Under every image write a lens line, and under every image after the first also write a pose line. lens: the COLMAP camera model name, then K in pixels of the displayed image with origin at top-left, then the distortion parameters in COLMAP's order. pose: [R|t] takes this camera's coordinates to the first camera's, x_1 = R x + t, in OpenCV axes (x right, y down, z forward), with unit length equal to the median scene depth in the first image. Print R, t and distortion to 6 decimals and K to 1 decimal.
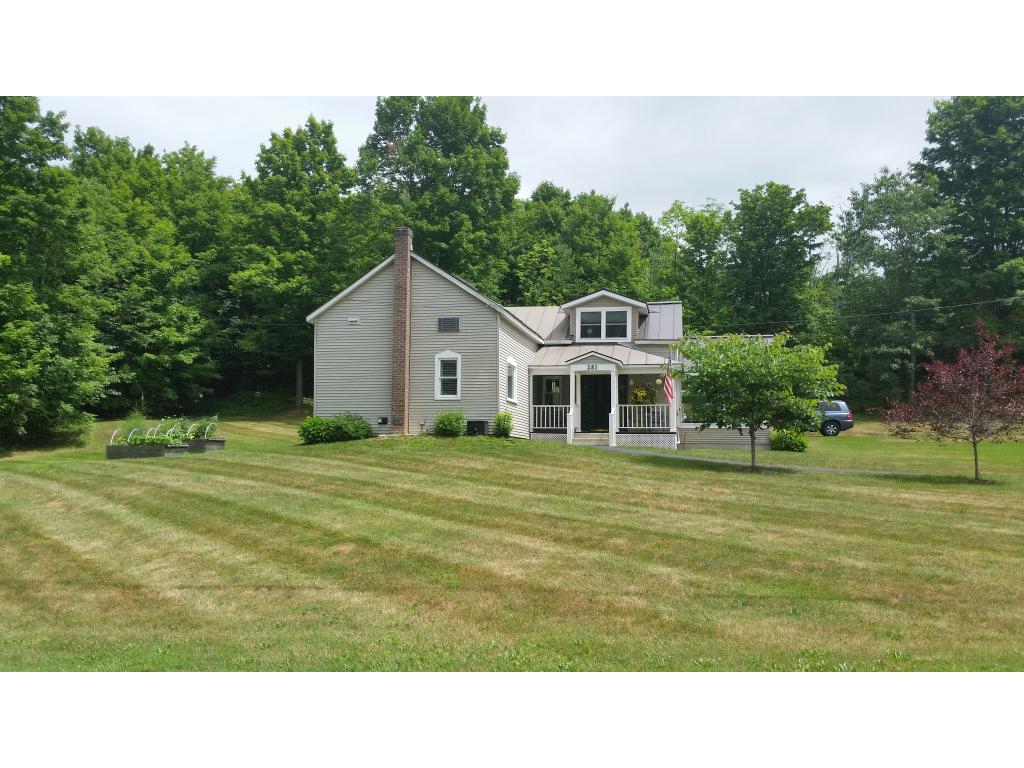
lens RADIAL K [[827.2, 0, 512.0], [0, 827.2, 384.0], [0, 0, 1]] dist [0.161952, -0.338603]
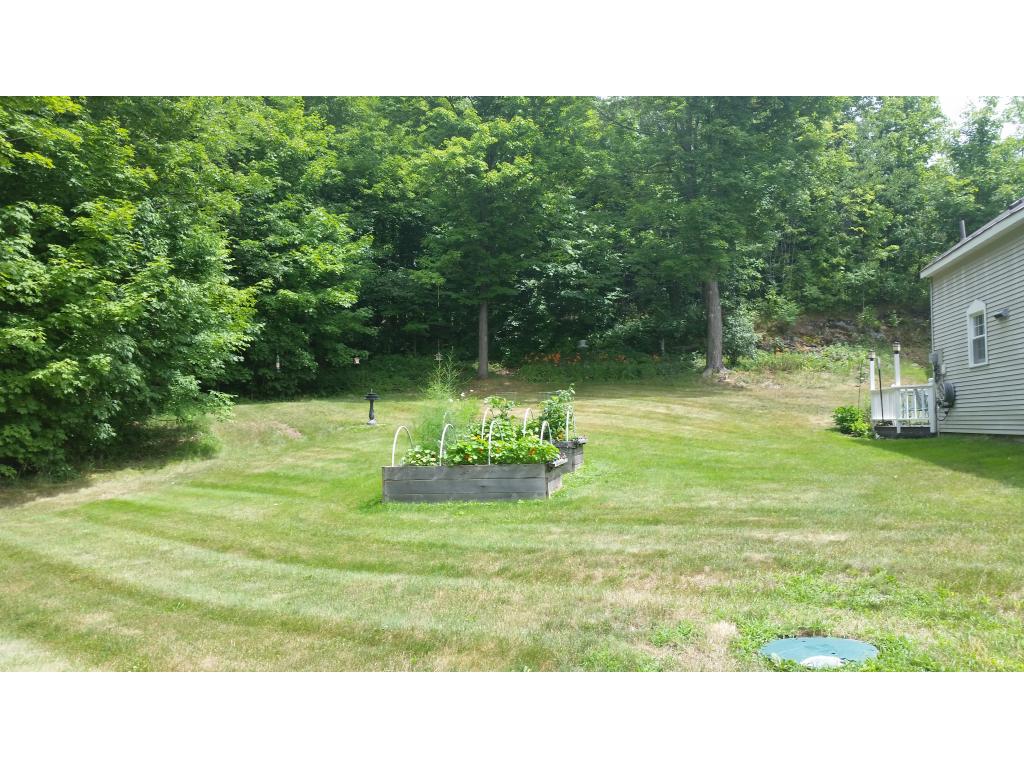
lens RADIAL K [[827.2, 0, 512.0], [0, 827.2, 384.0], [0, 0, 1]] dist [0.161952, -0.338603]
pose [[0.999010, -0.028304, 0.034328, -0.292429], [0.027204, 0.999114, 0.032111, 0.014800], [-0.035207, -0.031146, 0.998895, 0.402043]]
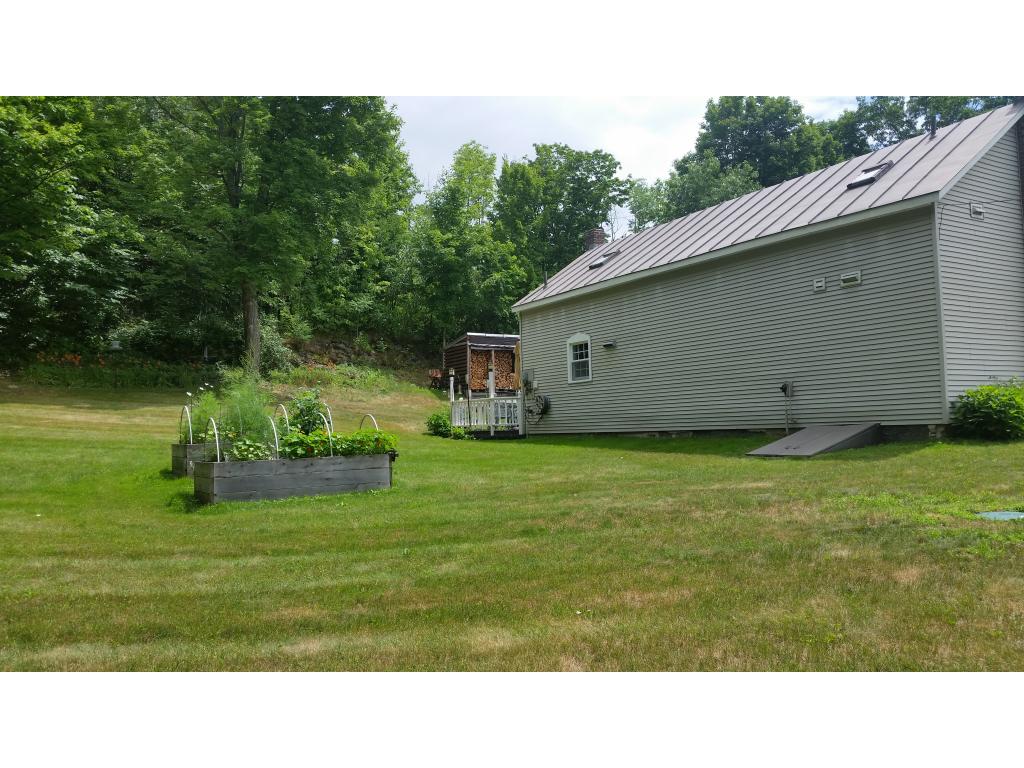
lens RADIAL K [[827.2, 0, 512.0], [0, 827.2, 384.0], [0, 0, 1]] dist [0.161952, -0.338603]
pose [[0.716942, 0.015037, 0.696971, -0.444322], [-0.025443, 0.999666, 0.004604, 0.024288], [-0.696669, -0.021034, 0.717085, 0.443736]]
